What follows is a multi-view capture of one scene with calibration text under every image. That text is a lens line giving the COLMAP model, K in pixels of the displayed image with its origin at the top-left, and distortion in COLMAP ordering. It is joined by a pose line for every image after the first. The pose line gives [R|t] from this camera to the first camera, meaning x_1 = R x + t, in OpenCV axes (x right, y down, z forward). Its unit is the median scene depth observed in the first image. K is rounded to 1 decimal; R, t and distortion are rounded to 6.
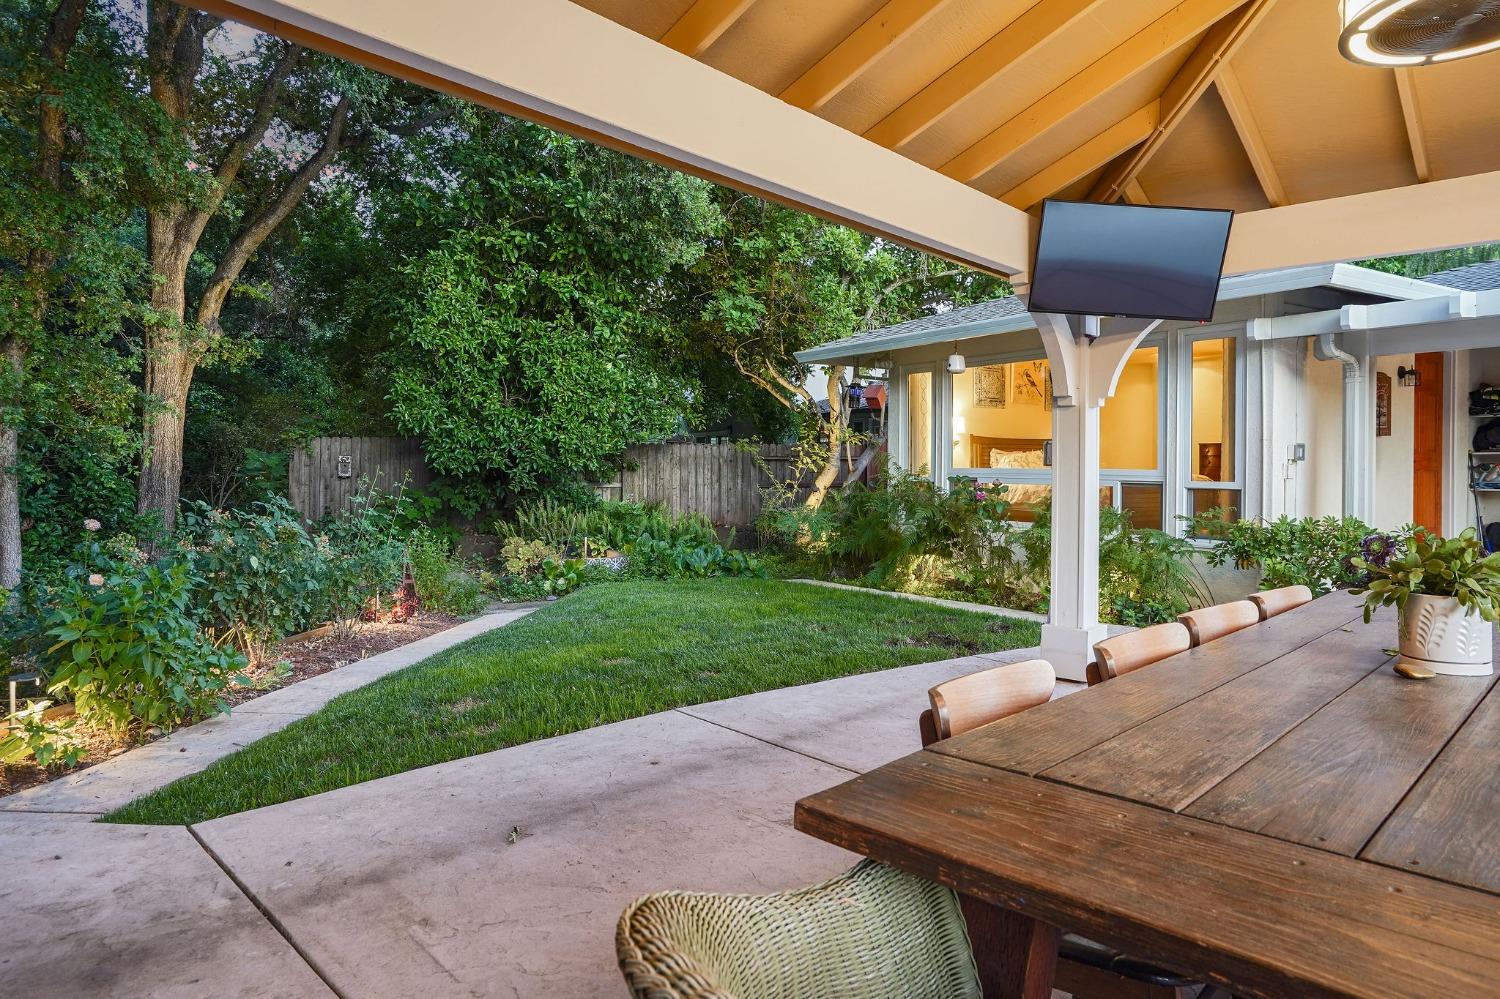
lens RADIAL K [[898.2, 0, 749.9], [0, 898.2, 487.7], [0, 0, 1]] dist [0.006983, 0.001230]
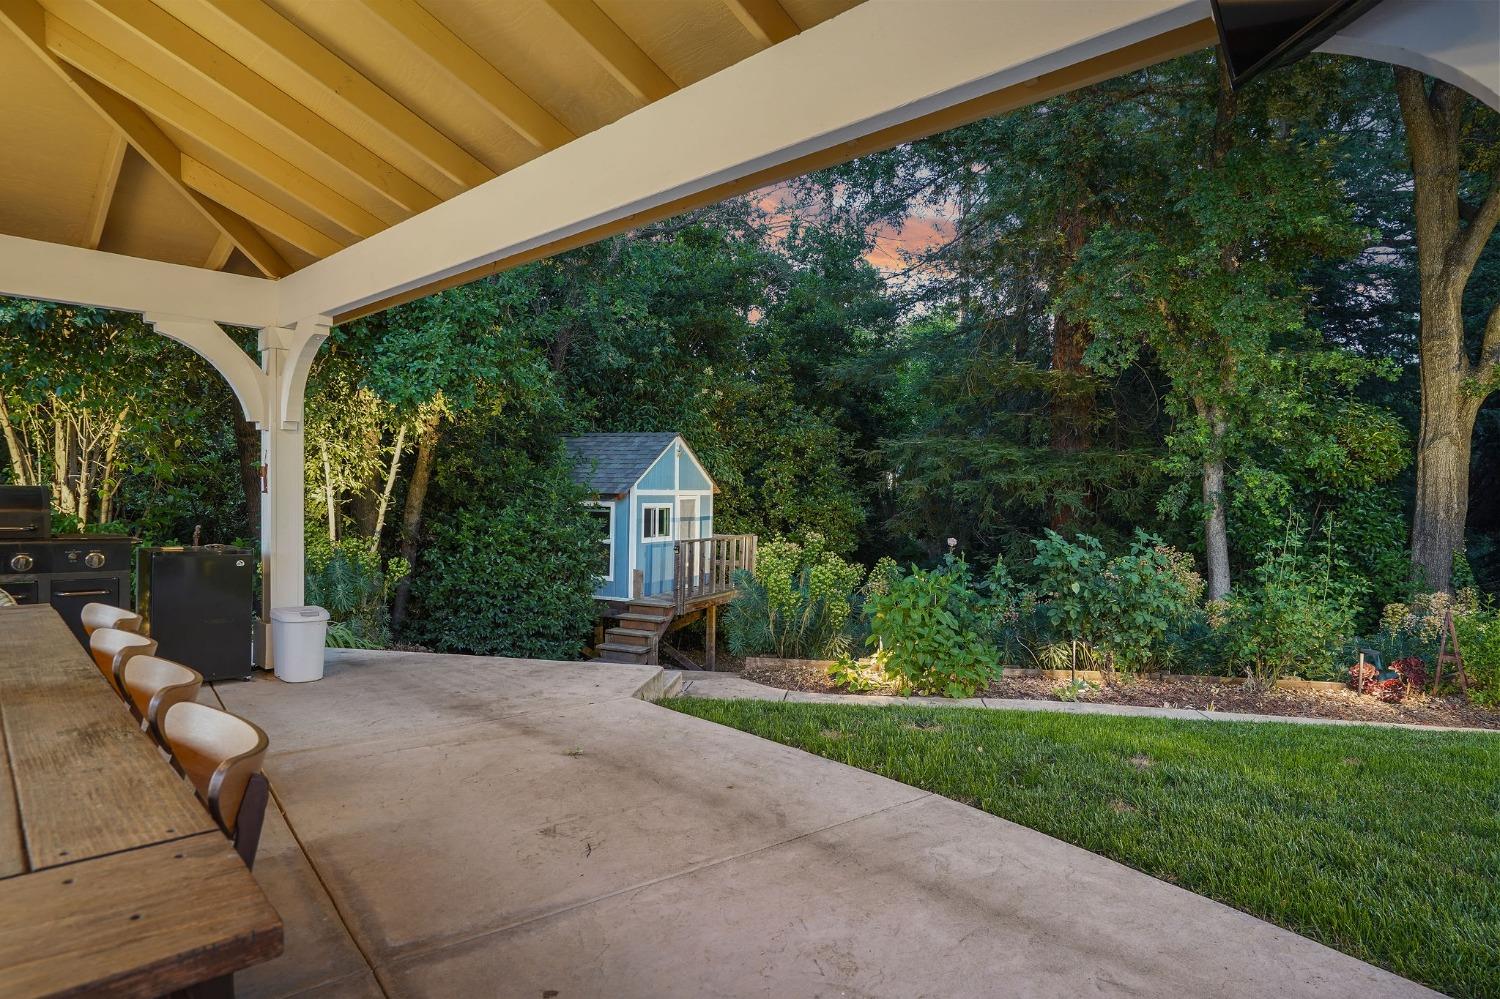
lens RADIAL K [[842.3, 0, 751.3], [0, 842.3, 511.7], [0, 0, 1]] dist [-0.010092, 0.002056]
pose [[-0.007593, 0.020601, -0.999759, 0.858821], [-0.042688, 0.998870, 0.020907, -0.028414], [0.999060, 0.042837, -0.006705, 1.031926]]
